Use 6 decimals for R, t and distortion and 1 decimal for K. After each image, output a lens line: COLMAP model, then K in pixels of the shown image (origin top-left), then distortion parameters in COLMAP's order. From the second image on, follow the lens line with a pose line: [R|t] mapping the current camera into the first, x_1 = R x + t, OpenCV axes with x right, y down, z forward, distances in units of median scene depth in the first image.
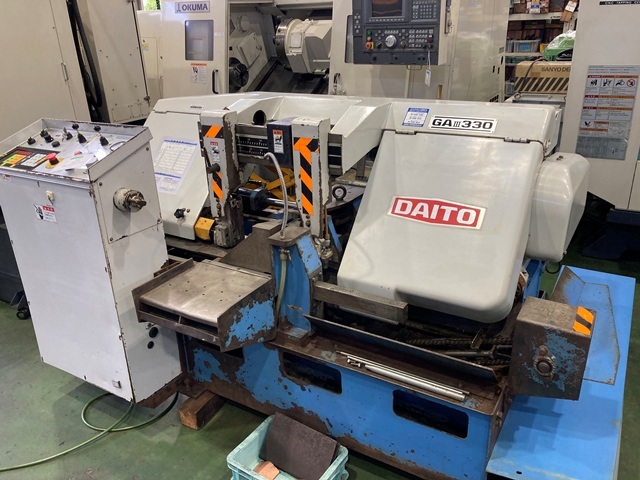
lens RADIAL K [[520.8, 0, 320.2], [0, 520.8, 236.9], [0, 0, 1]] dist [0.031836, -0.006104]
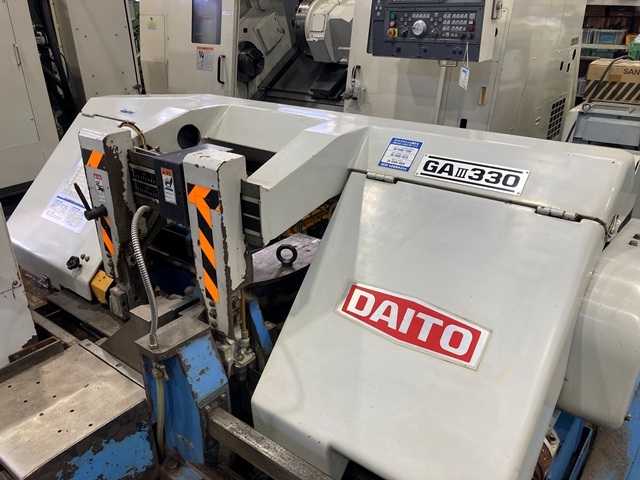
lens RADIAL K [[516.9, 0, 319.4], [0, 516.9, 240.9], [0, 0, 1]] dist [0.020059, -0.007647]
pose [[0.991095, 0.073047, -0.111328, 0.169989], [-0.068377, 0.996634, 0.045214, -0.152097], [0.114256, -0.037199, 0.992755, 0.378328]]
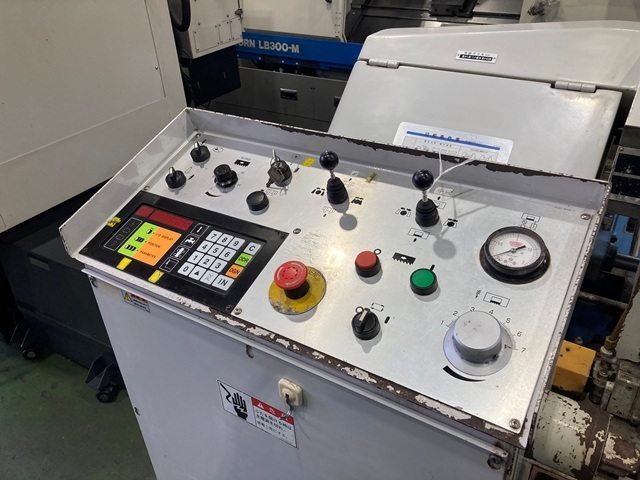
lens RADIAL K [[516.9, 0, 319.4], [0, 516.9, 240.9], [0, 0, 1]] dist [0.020059, -0.007647]
pose [[0.999775, -0.000129, -0.021234, -0.480490], [0.004053, 0.982756, 0.184861, -0.227544], [0.020843, -0.184905, 0.982535, 0.686046]]
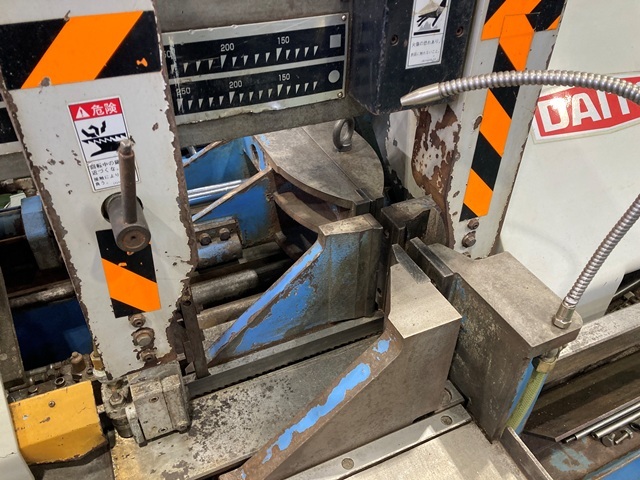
lens RADIAL K [[520.8, 0, 320.2], [0, 520.8, 236.9], [0, 0, 1]] dist [0.031836, -0.006104]
pose [[0.569922, -0.473912, 0.671265, -0.327011], [0.273810, 0.879765, 0.388641, -0.198634], [-0.774737, -0.037696, 0.631159, 0.840643]]
